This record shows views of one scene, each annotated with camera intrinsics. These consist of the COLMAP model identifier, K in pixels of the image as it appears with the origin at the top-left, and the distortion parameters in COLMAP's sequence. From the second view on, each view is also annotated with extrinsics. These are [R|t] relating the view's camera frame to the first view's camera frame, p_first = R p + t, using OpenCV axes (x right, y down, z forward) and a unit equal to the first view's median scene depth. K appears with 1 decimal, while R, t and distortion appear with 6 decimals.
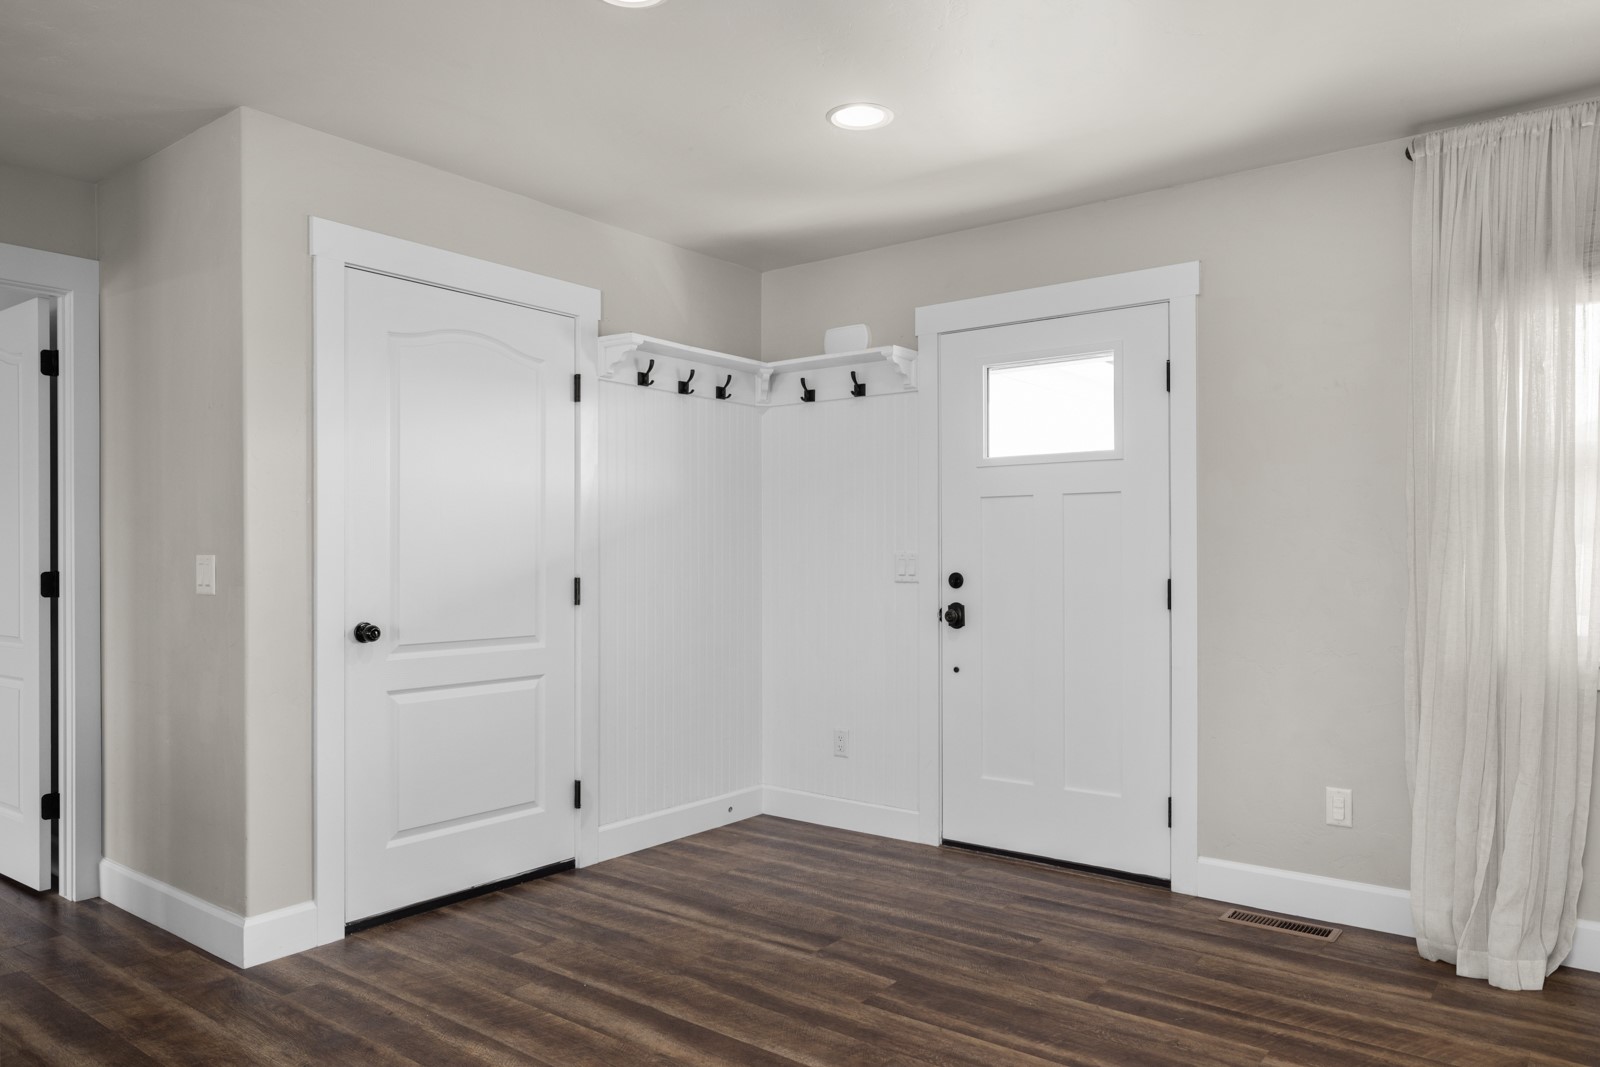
lens RADIAL K [[1075.0, 0, 796.2], [0, 1075.0, 557.2], [0, 0, 1]] dist [0.000502, -0.000976]
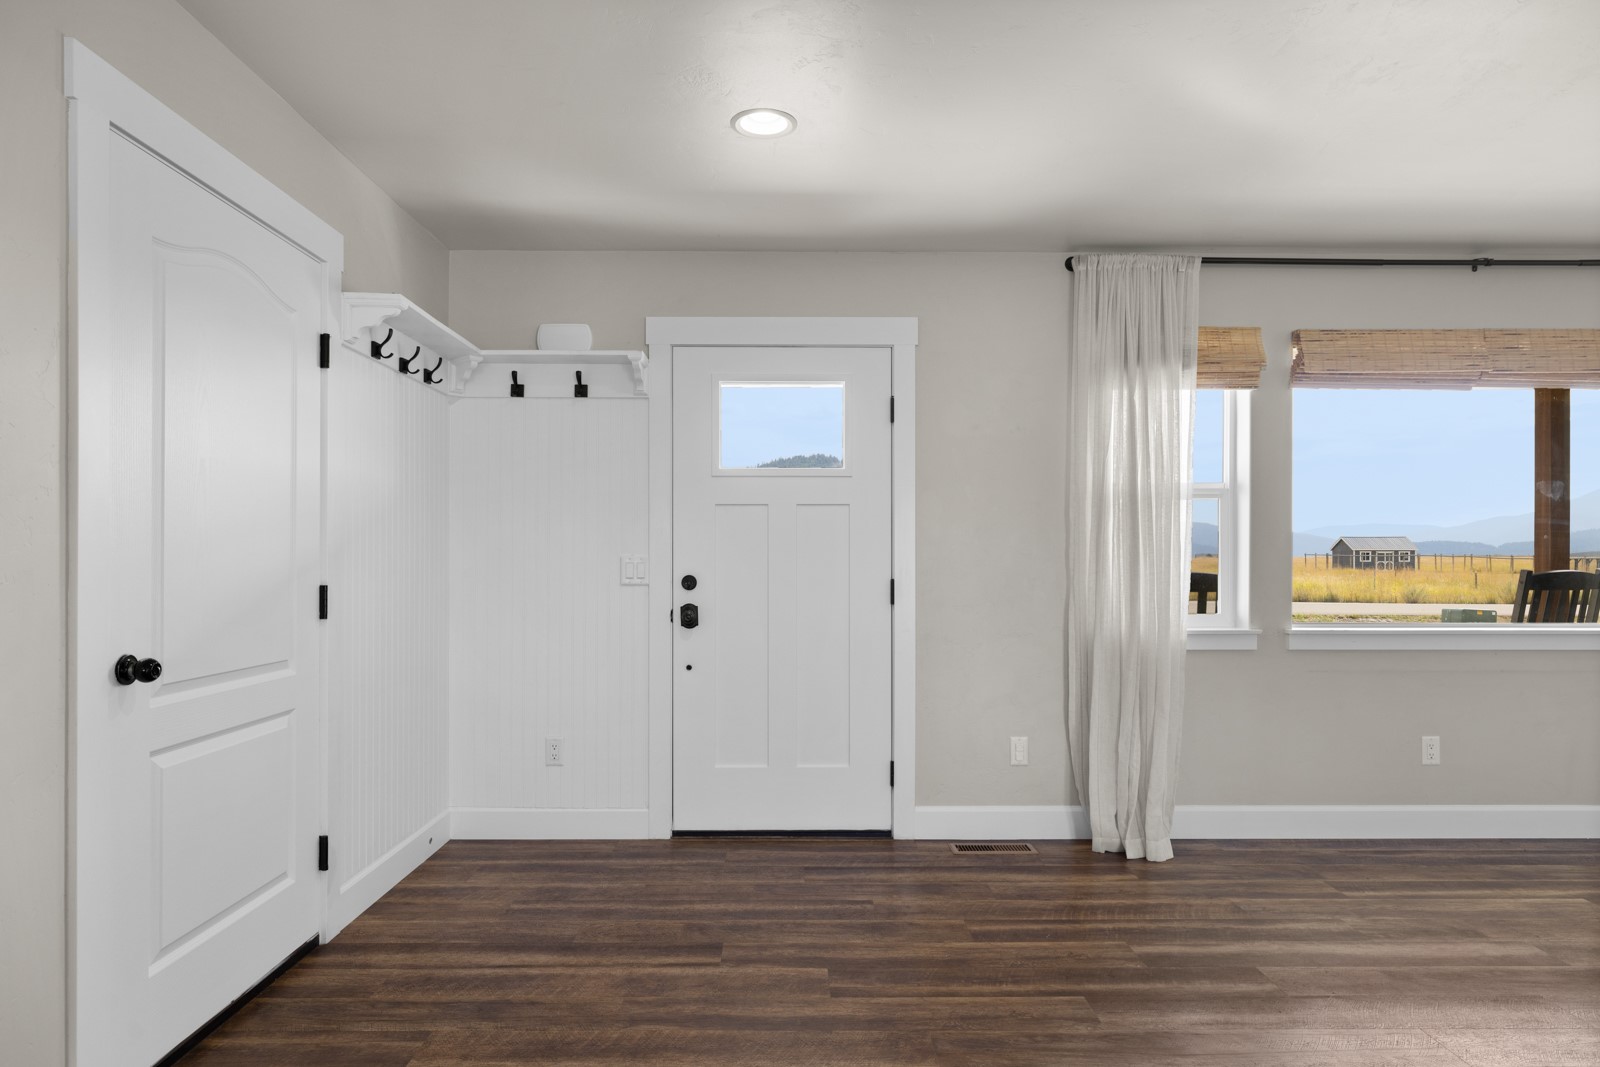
lens RADIAL K [[951.6, 0, 794.9], [0, 951.6, 559.6], [0, 0, 1]] dist [-0.003023, 0.000829]
pose [[0.785954, 0.001720, 0.618283, -0.404238], [-0.000980, 0.999998, -0.001536, 0.000488], [-0.618285, 0.000601, 0.785954, 0.240037]]
